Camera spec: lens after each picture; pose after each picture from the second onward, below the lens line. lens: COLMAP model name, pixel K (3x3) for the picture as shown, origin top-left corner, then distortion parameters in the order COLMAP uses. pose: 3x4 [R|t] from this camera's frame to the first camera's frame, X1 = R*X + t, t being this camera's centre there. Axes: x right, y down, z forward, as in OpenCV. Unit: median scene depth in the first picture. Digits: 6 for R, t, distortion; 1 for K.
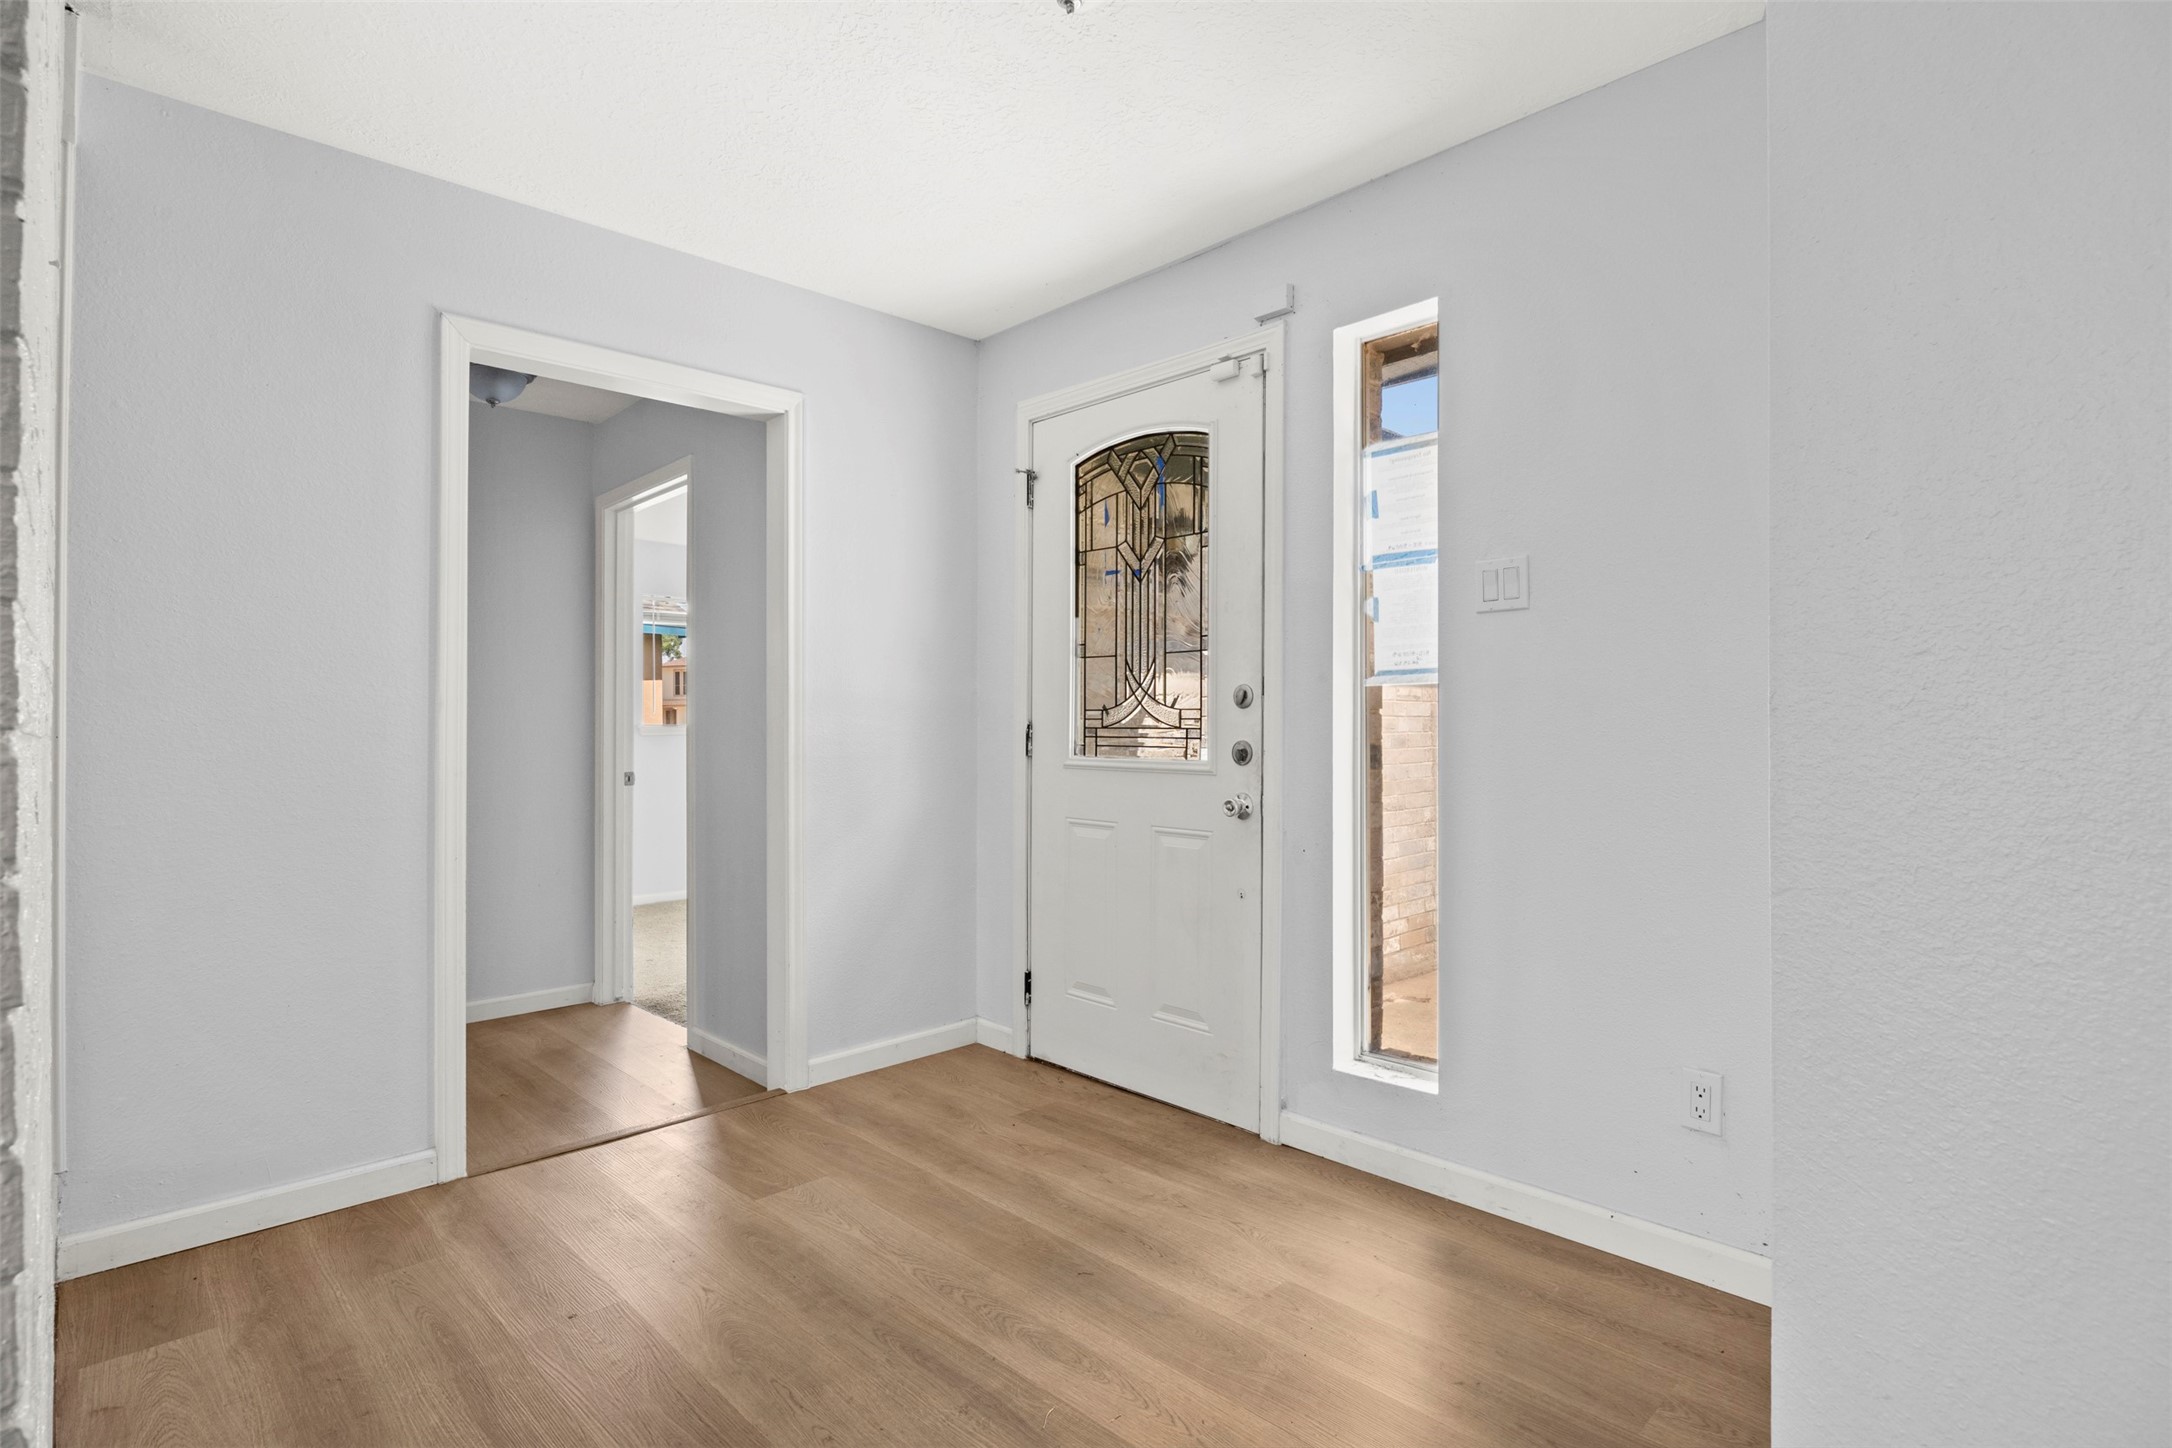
lens RADIAL K [[1098.6, 0, 1086.2], [0, 1098.6, 724.5], [0, 0, 1]] dist [0.000037, 0.000000]
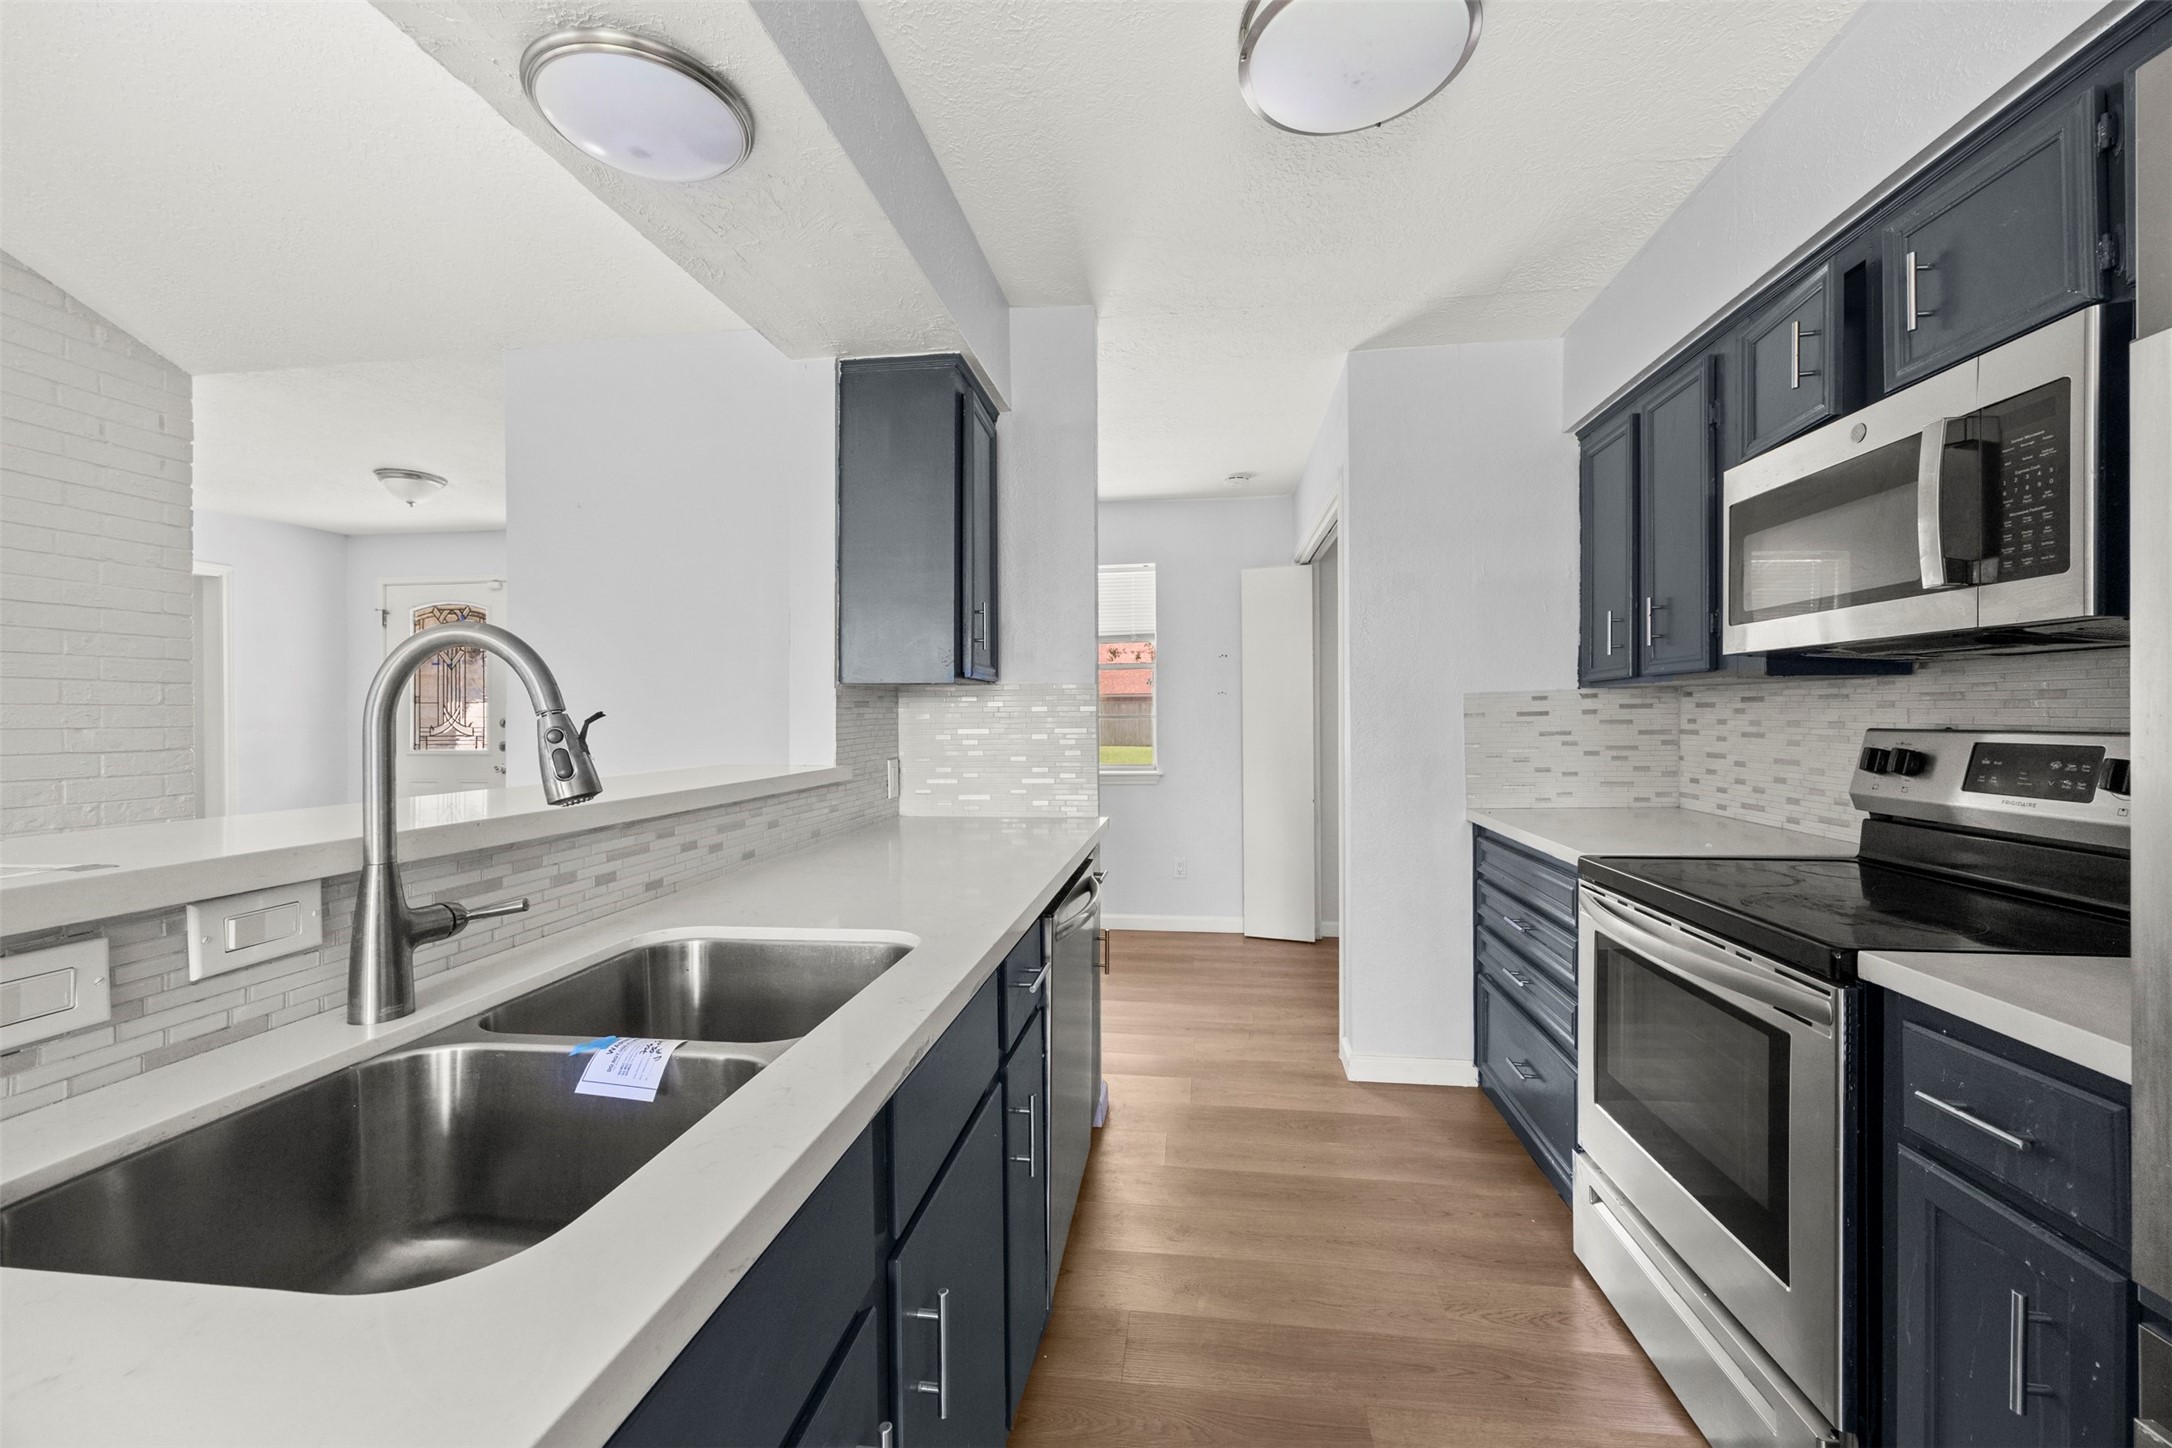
lens RADIAL K [[837.2, 0, 1089.2], [0, 837.2, 726.2], [0, 0, 1]] dist [-0.001412, -0.000082]
pose [[0.778810, -0.008225, 0.627206, -0.007870], [0.002740, 0.999949, 0.009711, -0.027088], [-0.627254, -0.005845, 0.778793, -1.043405]]
